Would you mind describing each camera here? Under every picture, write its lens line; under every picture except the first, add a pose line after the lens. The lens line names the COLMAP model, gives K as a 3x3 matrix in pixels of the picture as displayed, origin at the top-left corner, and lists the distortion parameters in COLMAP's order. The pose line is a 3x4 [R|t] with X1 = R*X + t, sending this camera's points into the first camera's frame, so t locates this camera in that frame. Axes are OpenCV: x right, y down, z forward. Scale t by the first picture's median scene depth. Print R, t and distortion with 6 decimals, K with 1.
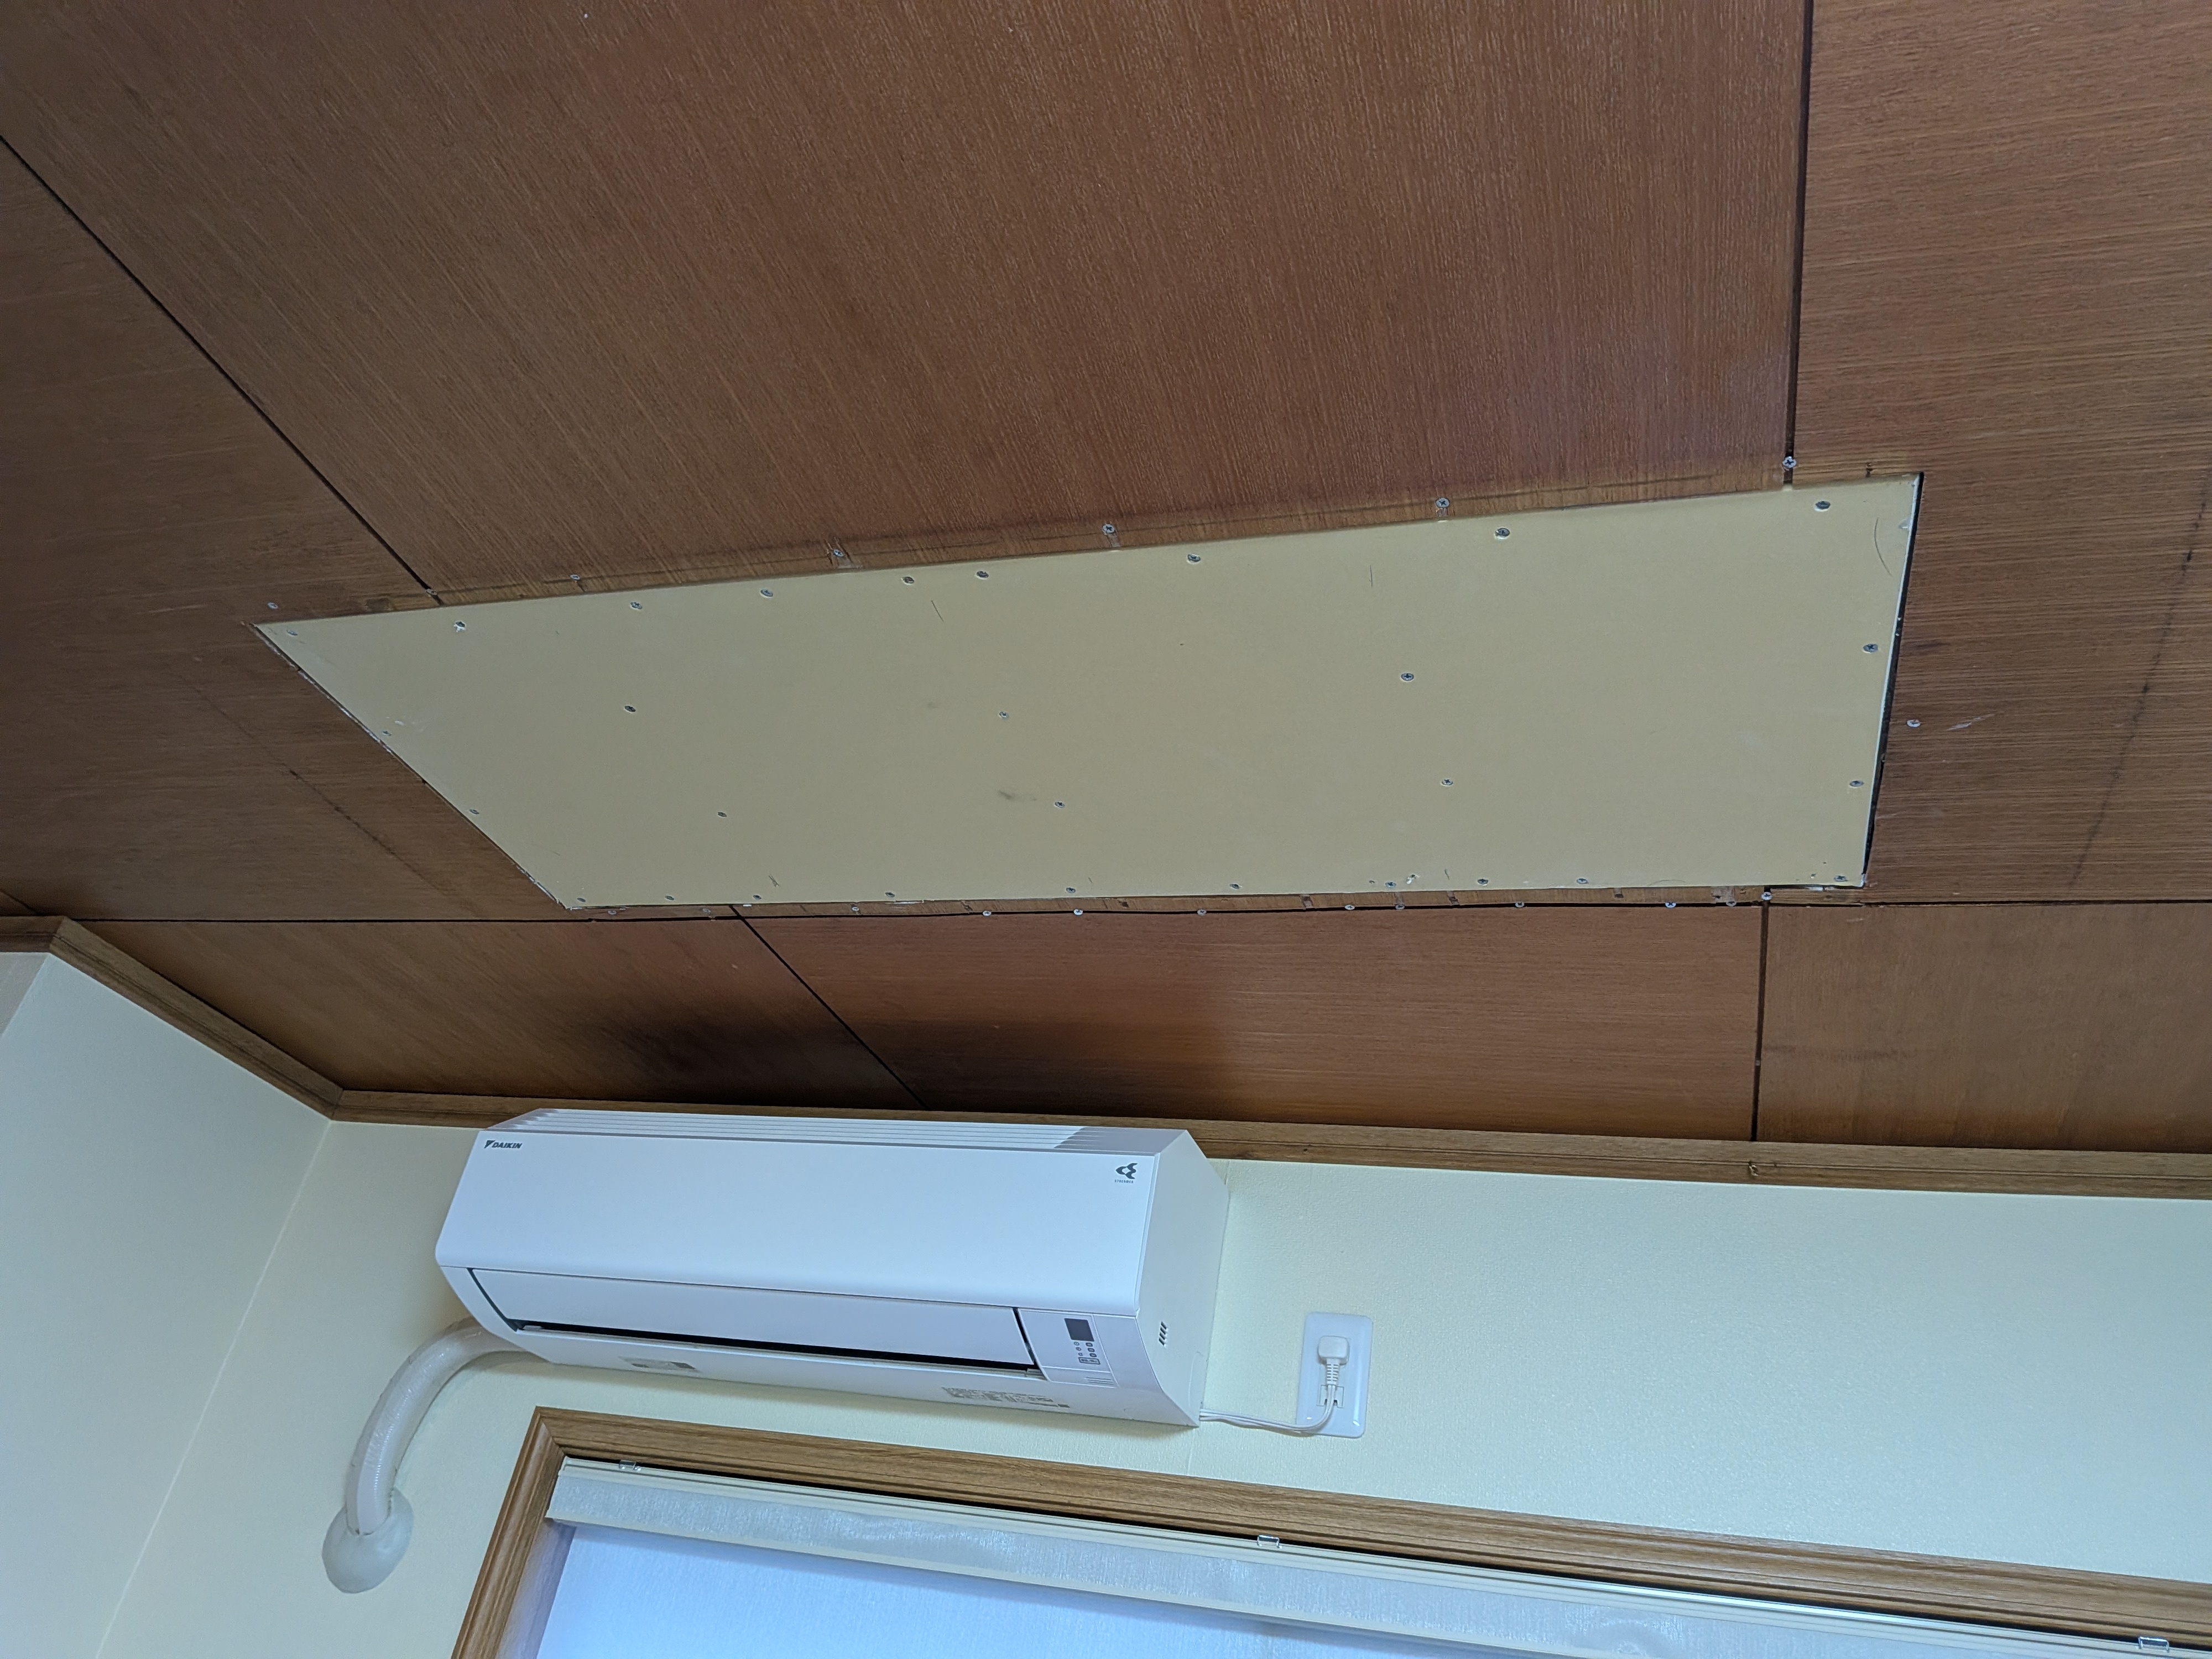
lens RADIAL K [[1583.2, 0, 1146.8], [0, 1583.2, 868.2], [0, 0, 1]] dist [0.030451, -0.042171]
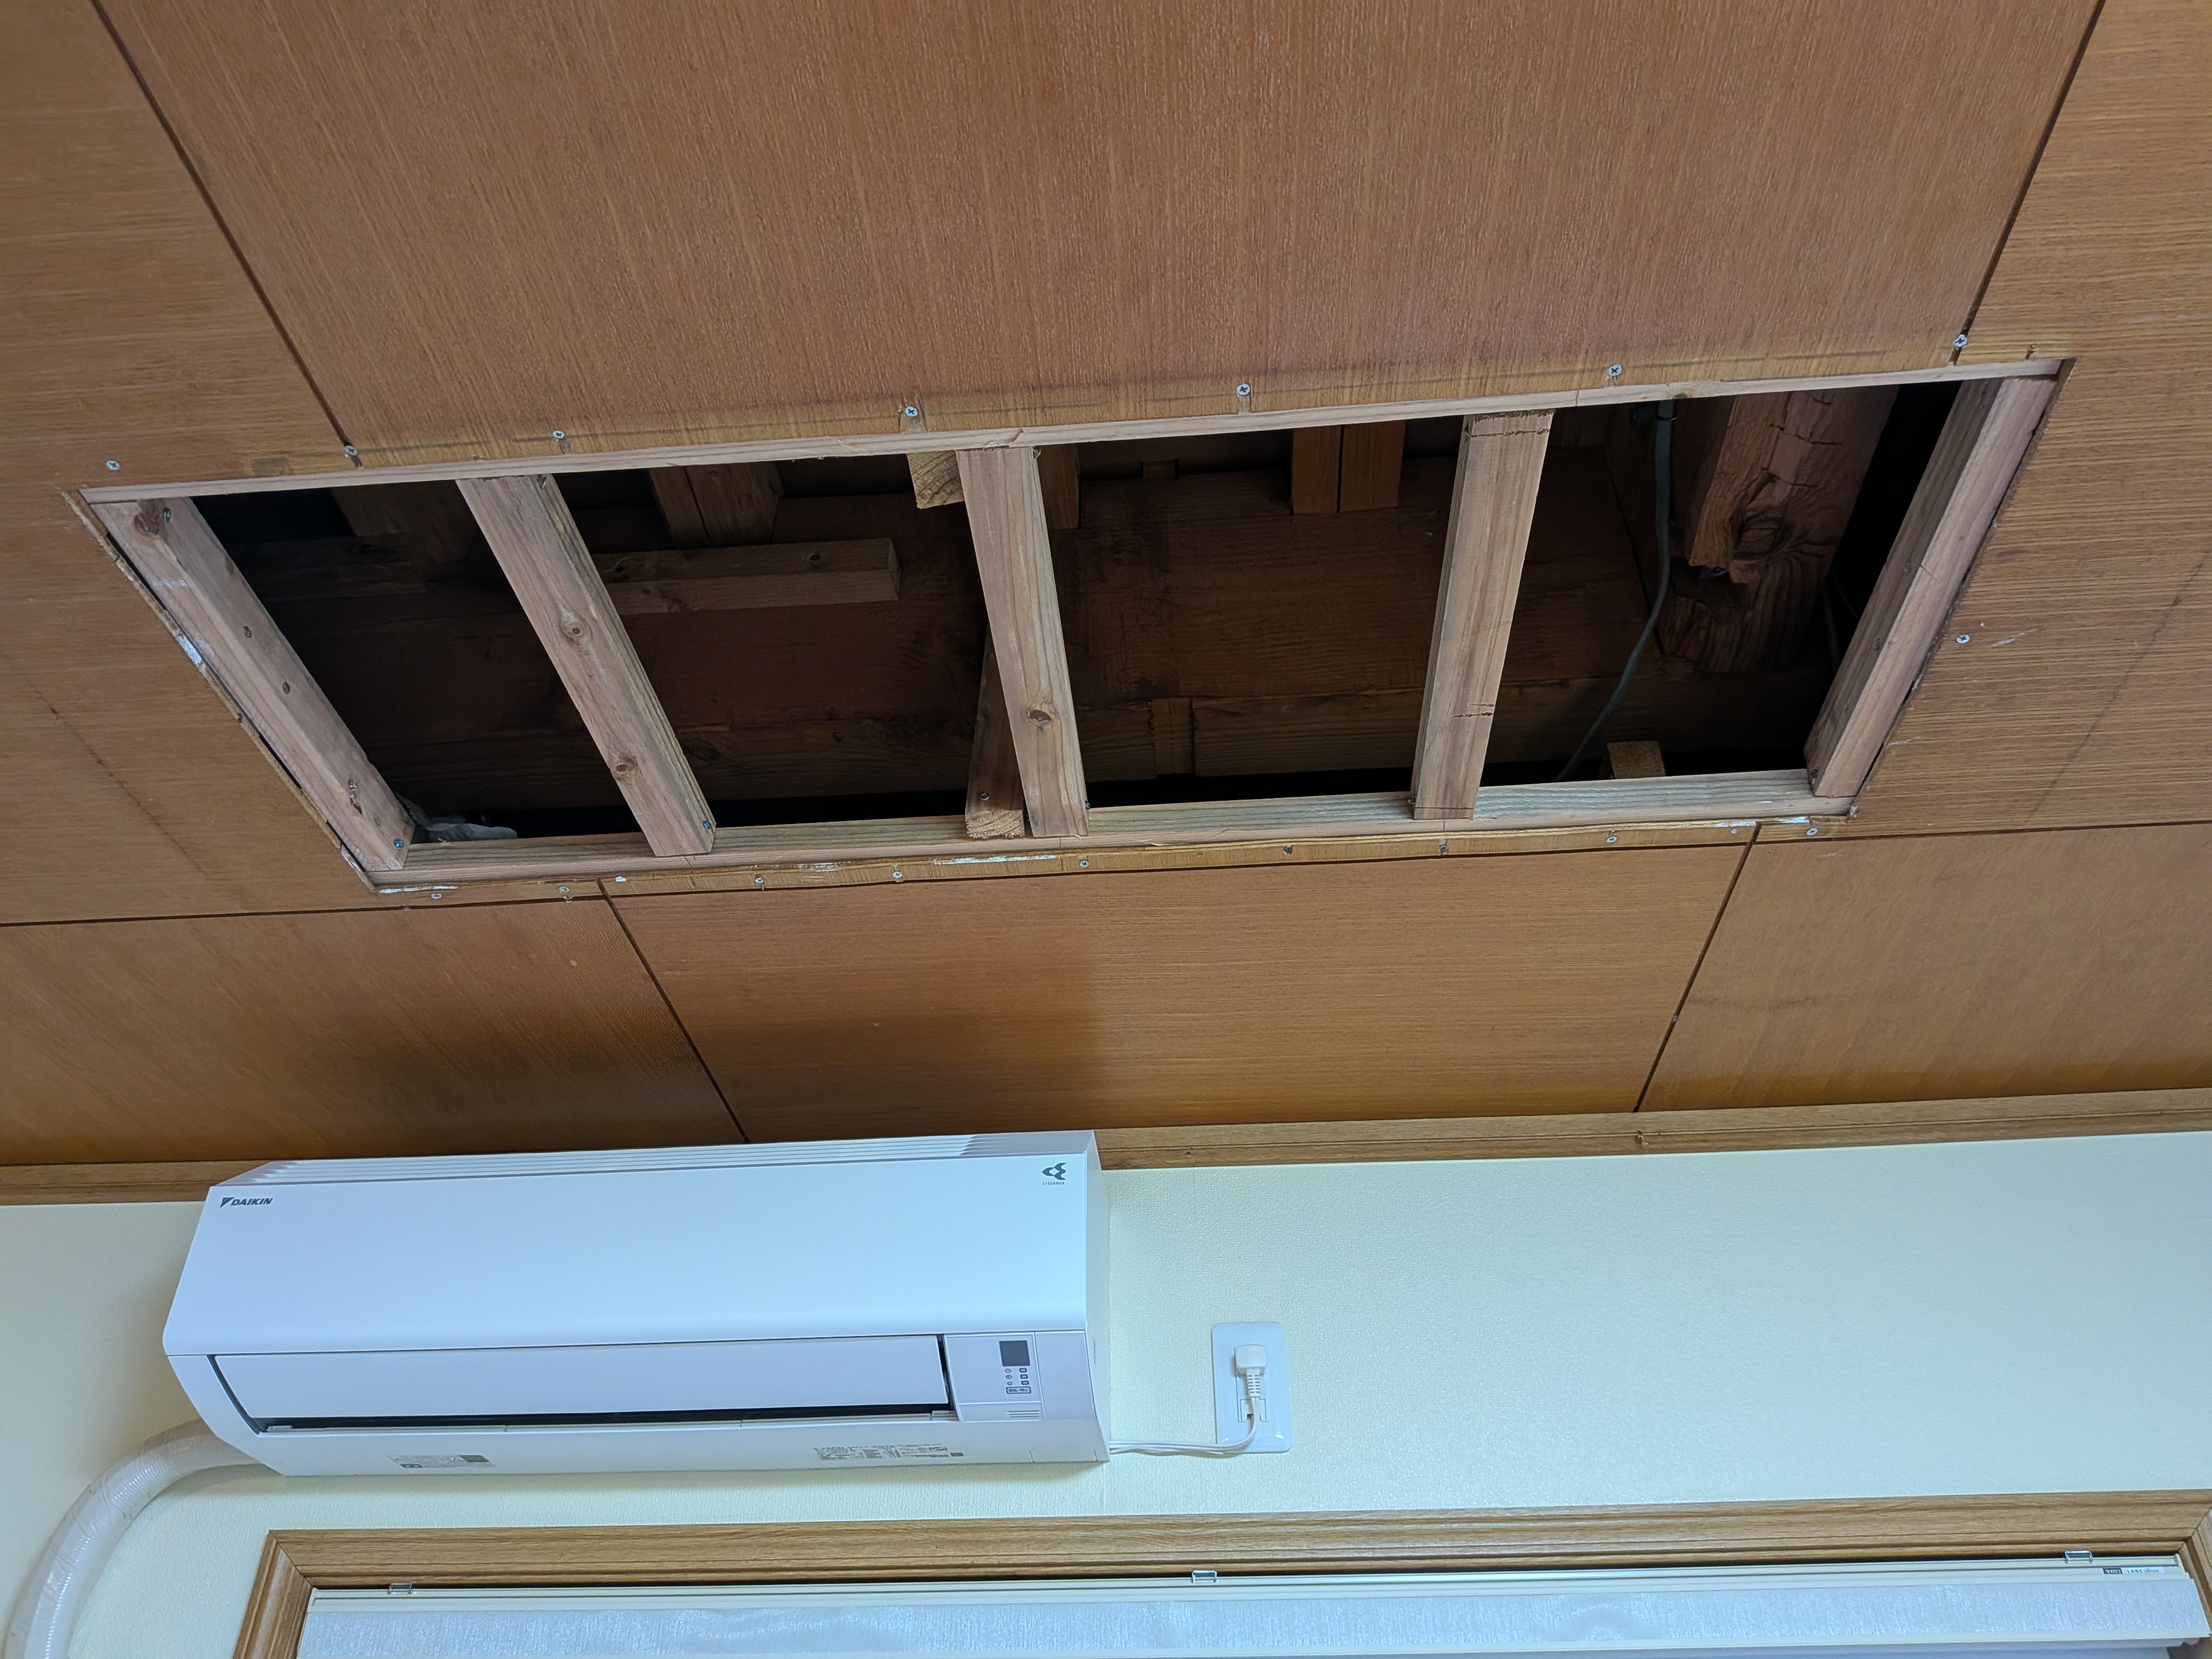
lens RADIAL K [[1587.9, 0, 1085.2], [0, 1587.9, 845.6], [0, 0, 1]] dist [0.011451, -0.028009]
pose [[0.967401, -0.005095, 0.253197, -0.215818], [0.024167, 0.997092, -0.072271, 0.068771], [-0.252093, 0.076034, 0.964711, 0.104367]]
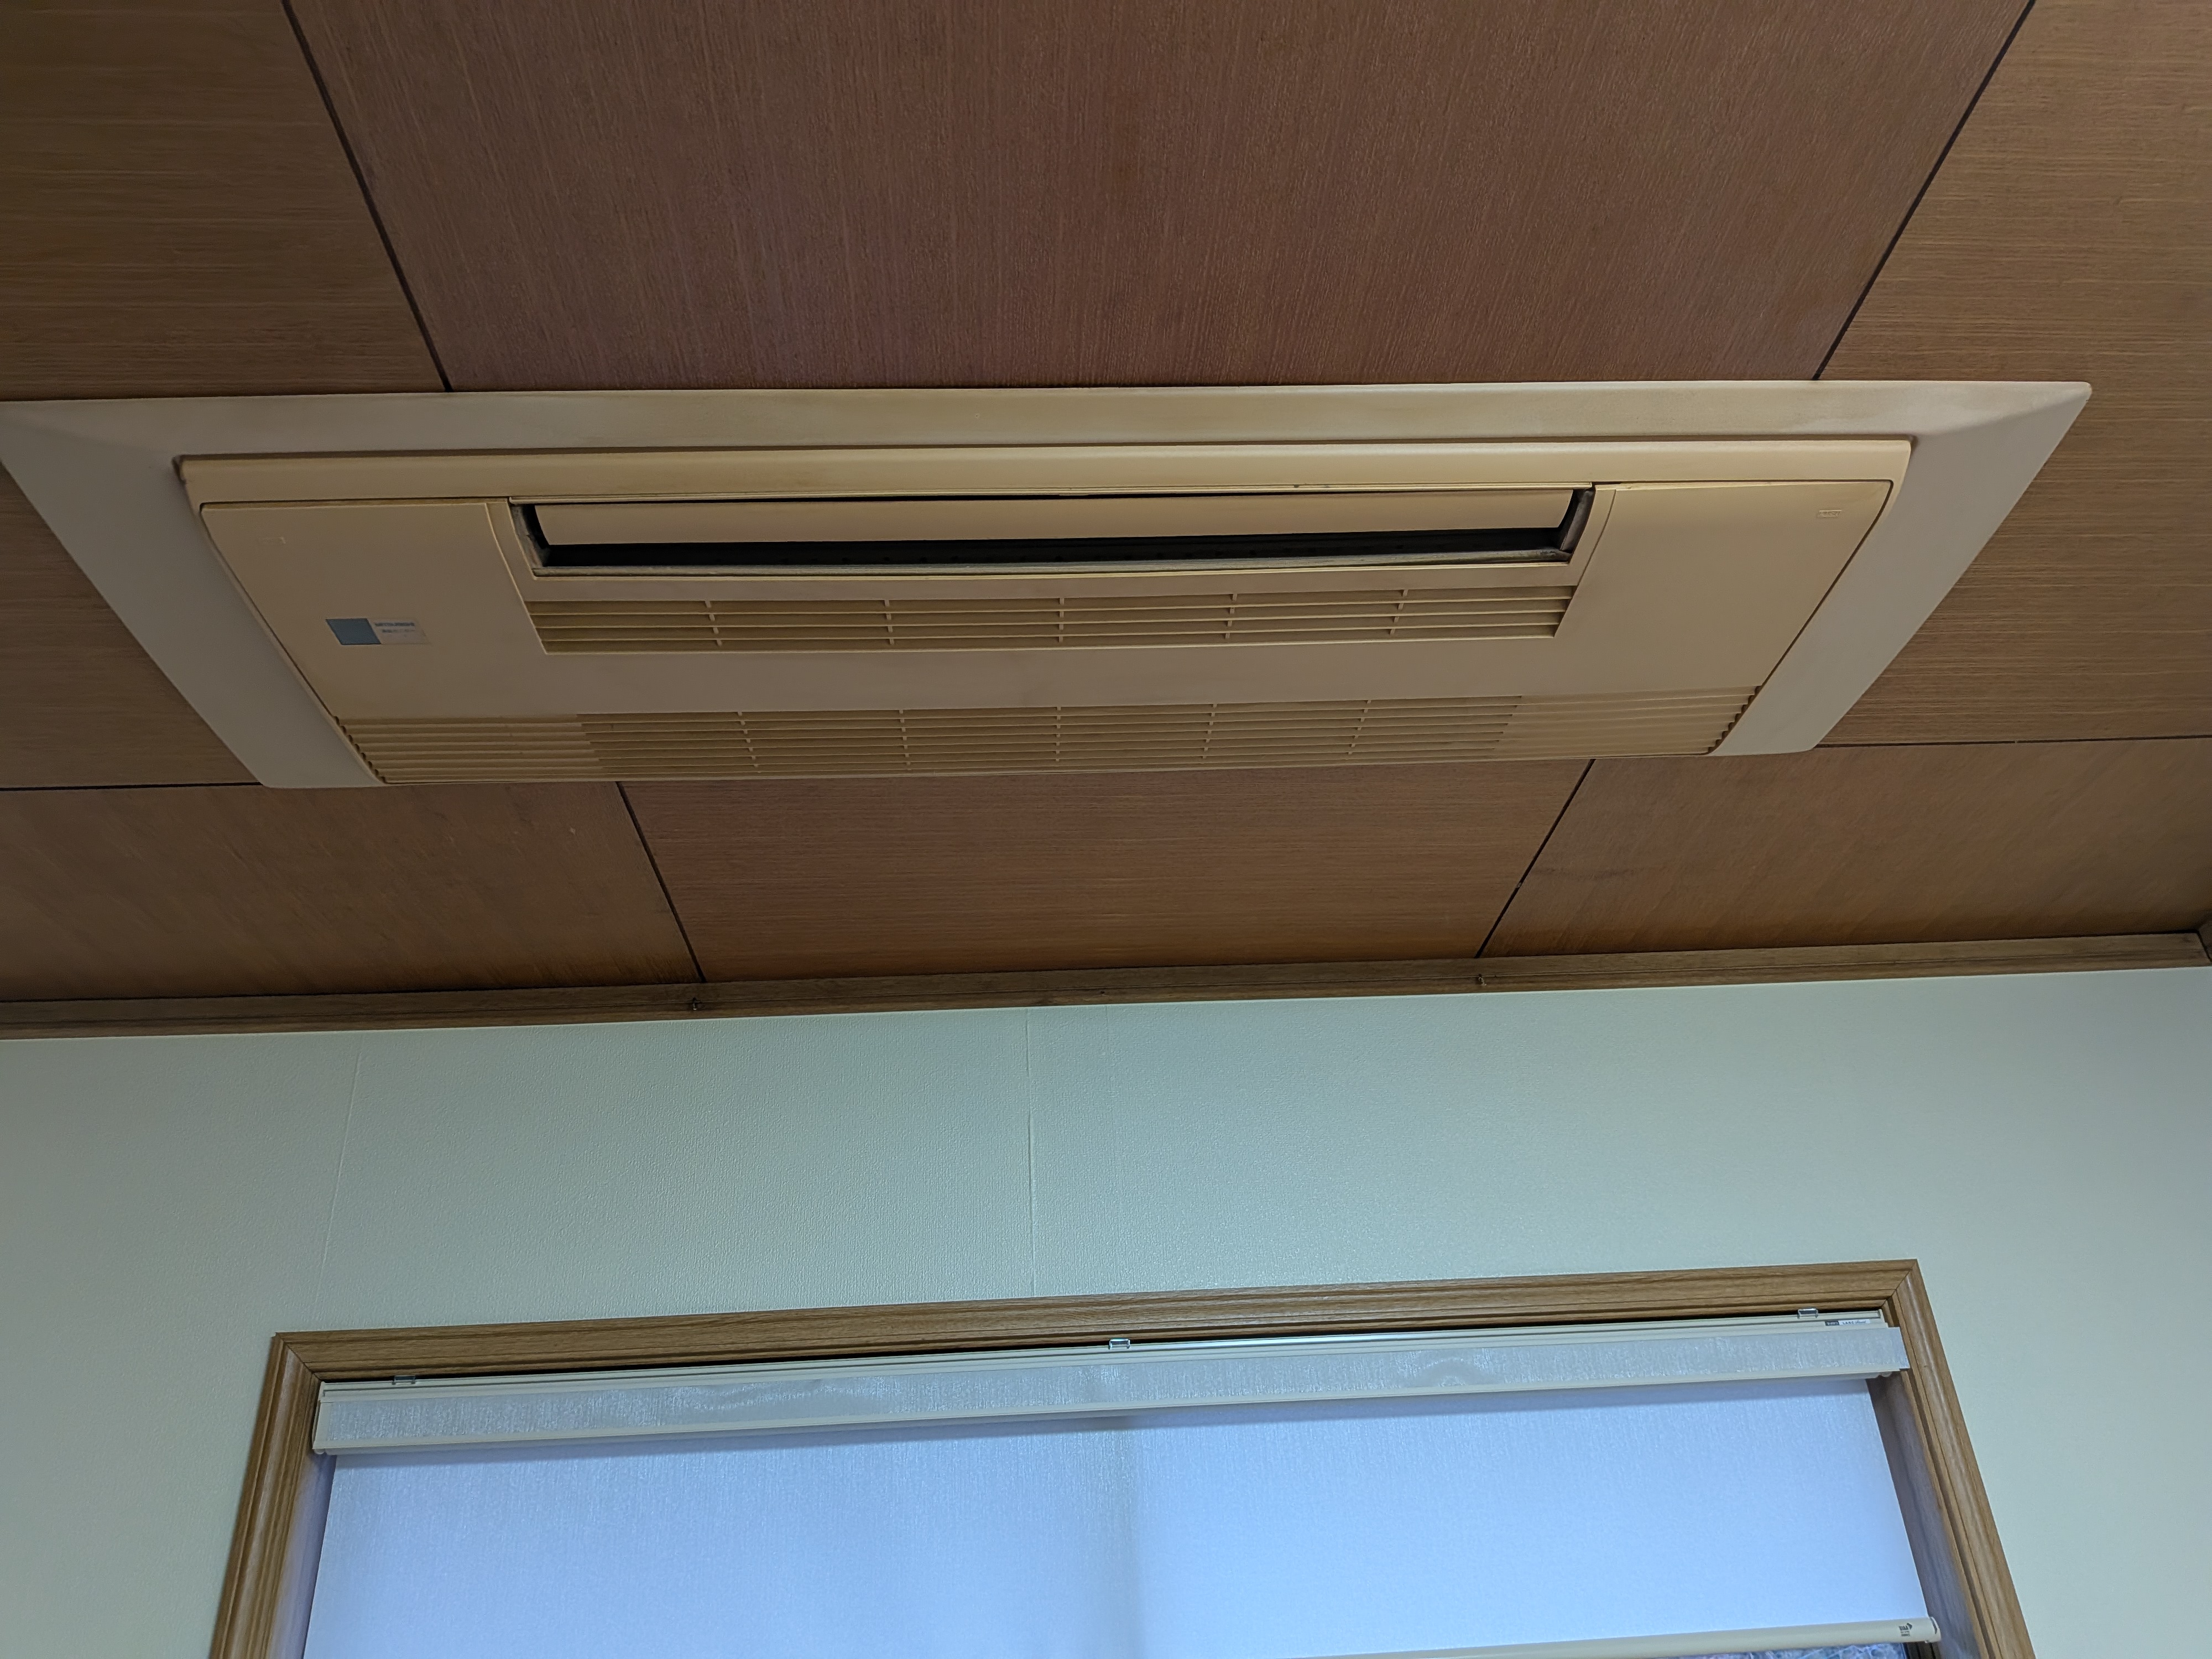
lens RADIAL K [[1576.1, 0, 1106.0], [0, 1576.1, 829.5], [0, 0, 1]] dist [0.091059, -0.164297]
pose [[0.924522, -0.021234, 0.380536, -0.335619], [0.003974, 0.998930, 0.046086, 0.019643], [-0.381107, -0.041095, 0.923617, 0.010363]]
